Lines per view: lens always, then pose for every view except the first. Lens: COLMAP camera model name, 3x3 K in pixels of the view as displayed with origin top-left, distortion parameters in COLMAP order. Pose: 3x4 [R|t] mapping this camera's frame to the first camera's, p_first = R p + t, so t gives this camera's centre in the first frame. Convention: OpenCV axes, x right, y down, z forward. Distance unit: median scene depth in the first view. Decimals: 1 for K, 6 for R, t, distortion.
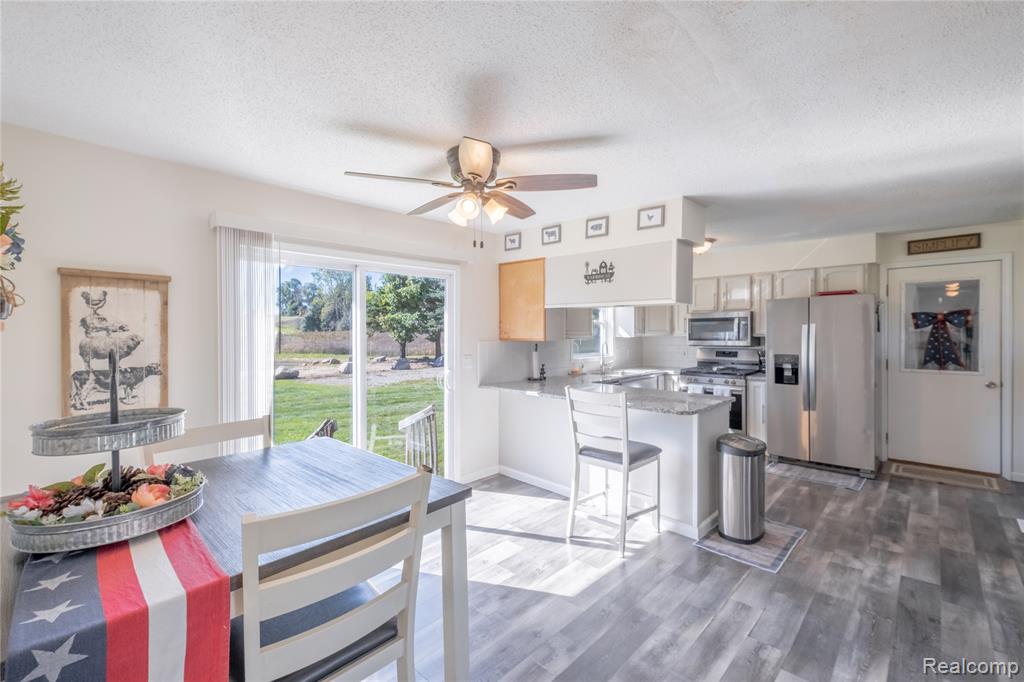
lens RADIAL K [[444.0, 0, 516.7], [0, 444.0, 335.2], [0, 0, 1]] dist [0.016856, -0.002428]
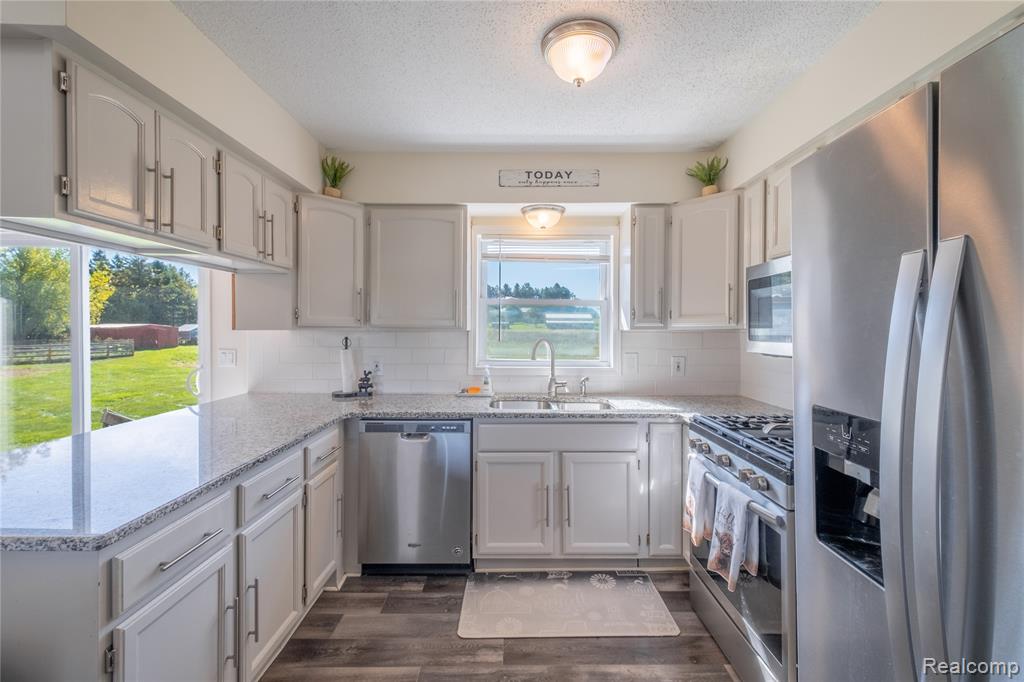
lens RADIAL K [[444.0, 0, 514.0], [0, 444.0, 333.7], [0, 0, 1]] dist [0.016856, -0.002428]
pose [[0.689913, 0.012895, -0.723777, 0.764436], [-0.010944, 0.999913, 0.007382, 0.009162], [0.723809, 0.002828, 0.689994, 0.889179]]
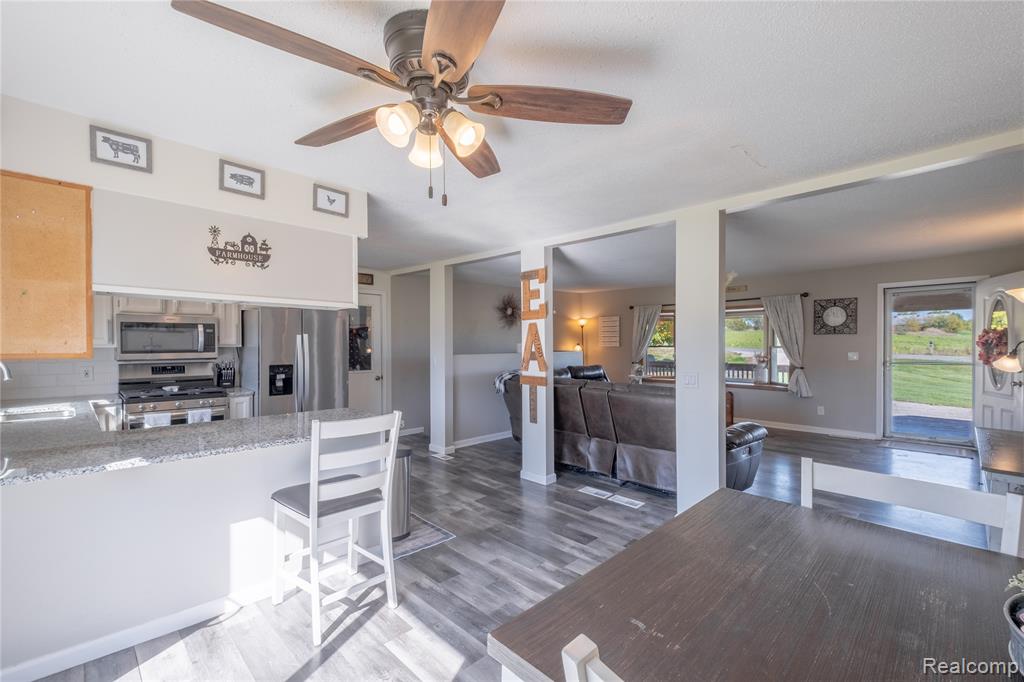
lens RADIAL K [[444.0, 0, 517.5], [0, 444.0, 347.4], [0, 0, 1]] dist [0.016856, -0.002428]
pose [[0.031967, -0.007843, 0.999458, -0.429532], [0.006278, 0.999951, 0.007646, 0.000818], [-0.999469, 0.006030, 0.032014, 0.531945]]
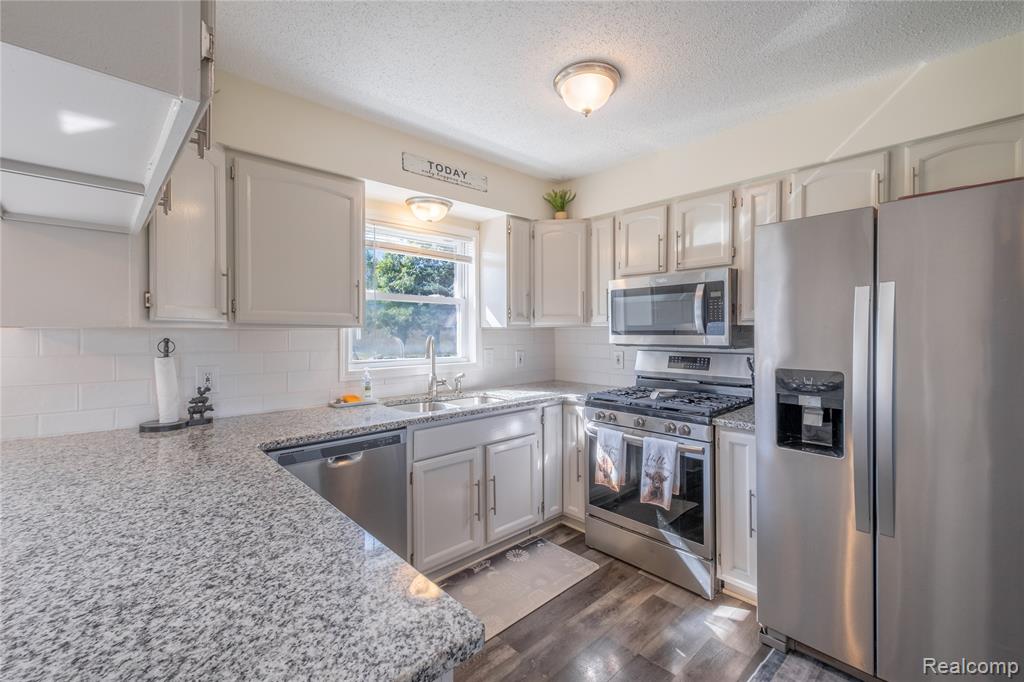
lens RADIAL K [[444.0, 0, 521.3], [0, 444.0, 334.8], [0, 0, 1]] dist [0.016856, -0.002428]
pose [[0.998524, 0.003515, -0.054203, 0.458788], [-0.003349, 0.999989, 0.003158, 0.016094], [0.054213, -0.002971, 0.998525, 0.734173]]
